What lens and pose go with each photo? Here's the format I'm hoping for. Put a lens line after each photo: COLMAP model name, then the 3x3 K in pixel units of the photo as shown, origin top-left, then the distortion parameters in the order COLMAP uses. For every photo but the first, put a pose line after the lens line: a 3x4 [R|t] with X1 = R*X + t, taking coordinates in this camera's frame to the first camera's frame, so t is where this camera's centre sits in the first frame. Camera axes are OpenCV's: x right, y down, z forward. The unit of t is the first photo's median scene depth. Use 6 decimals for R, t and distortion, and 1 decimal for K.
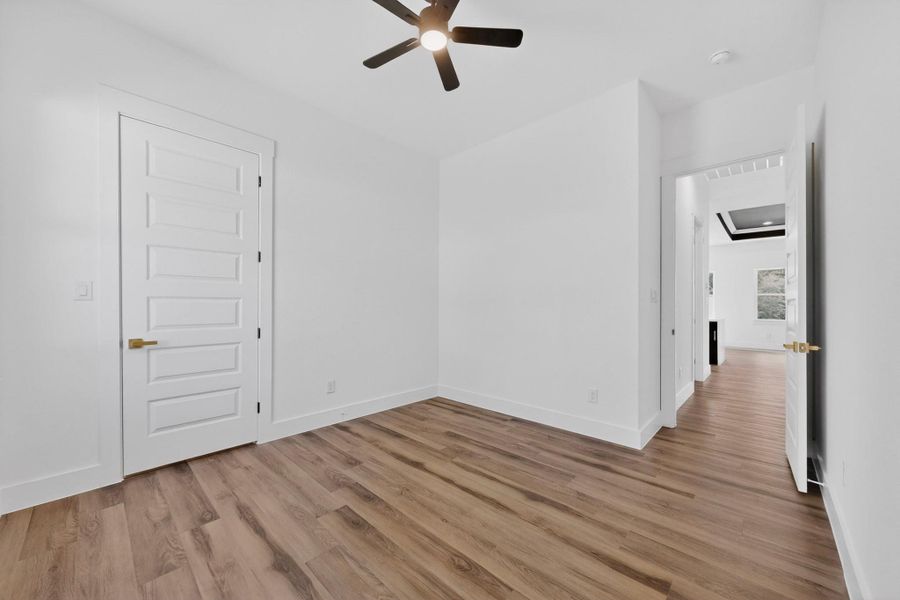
lens RADIAL K [[338.4, 0, 444.5], [0, 338.4, 301.1], [0, 0, 1]] dist [0.000673, 0.000051]
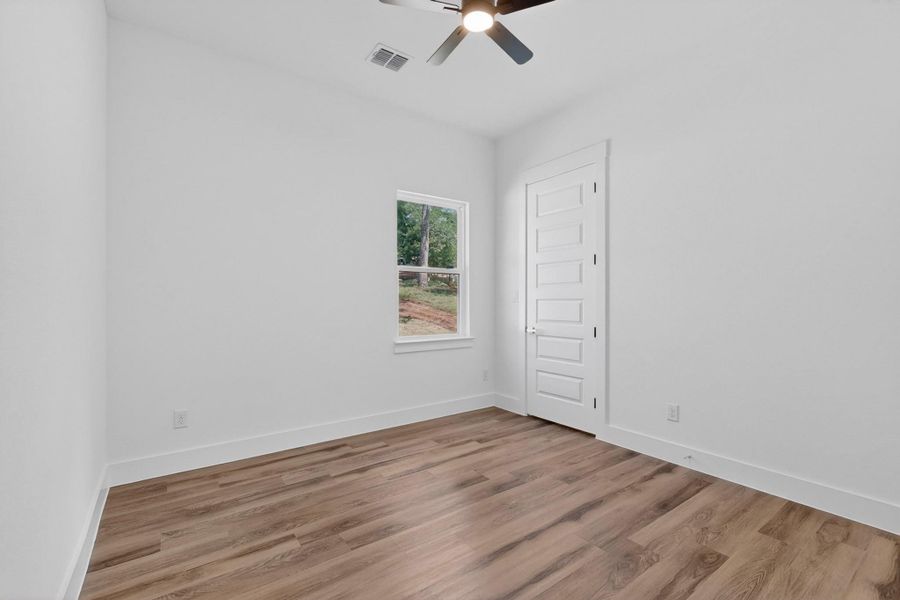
lens RADIAL K [[390.3, 0, 454.0], [0, 390.3, 302.6], [0, 0, 1]] dist [-0.003266, -0.000684]
pose [[-0.169625, -0.005858, -0.985491, 0.891053], [0.004657, 0.999966, -0.006746, 0.011007], [0.985498, -0.005734, -0.169592, 0.959861]]
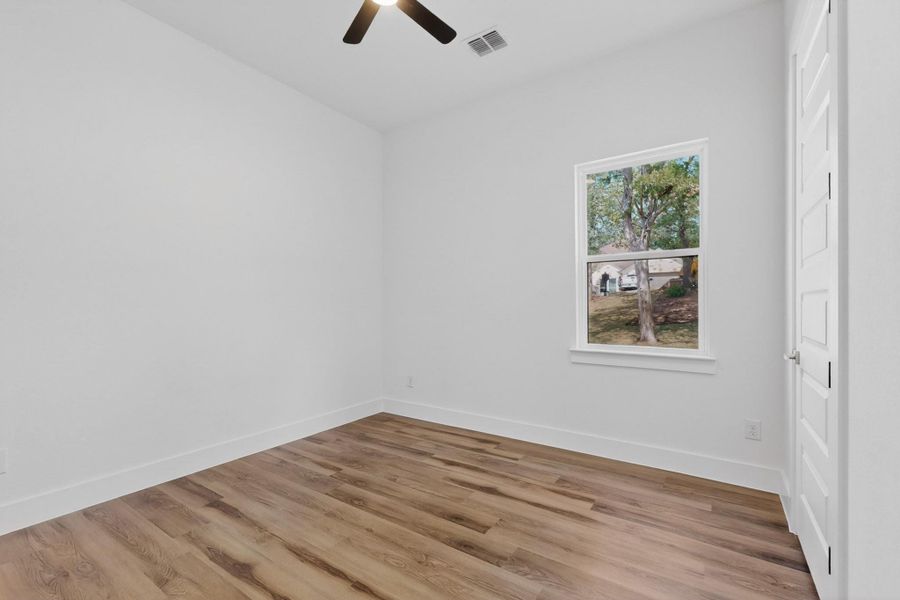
lens RADIAL K [[390.3, 0, 449.0], [0, 390.3, 308.4], [0, 0, 1]] dist [-0.003266, -0.000684]
pose [[-0.984582, 0.000330, -0.174921, -0.022759], [-0.001338, 0.999955, 0.009417, 0.010942], [0.174916, 0.009506, -0.984537, 1.695781]]
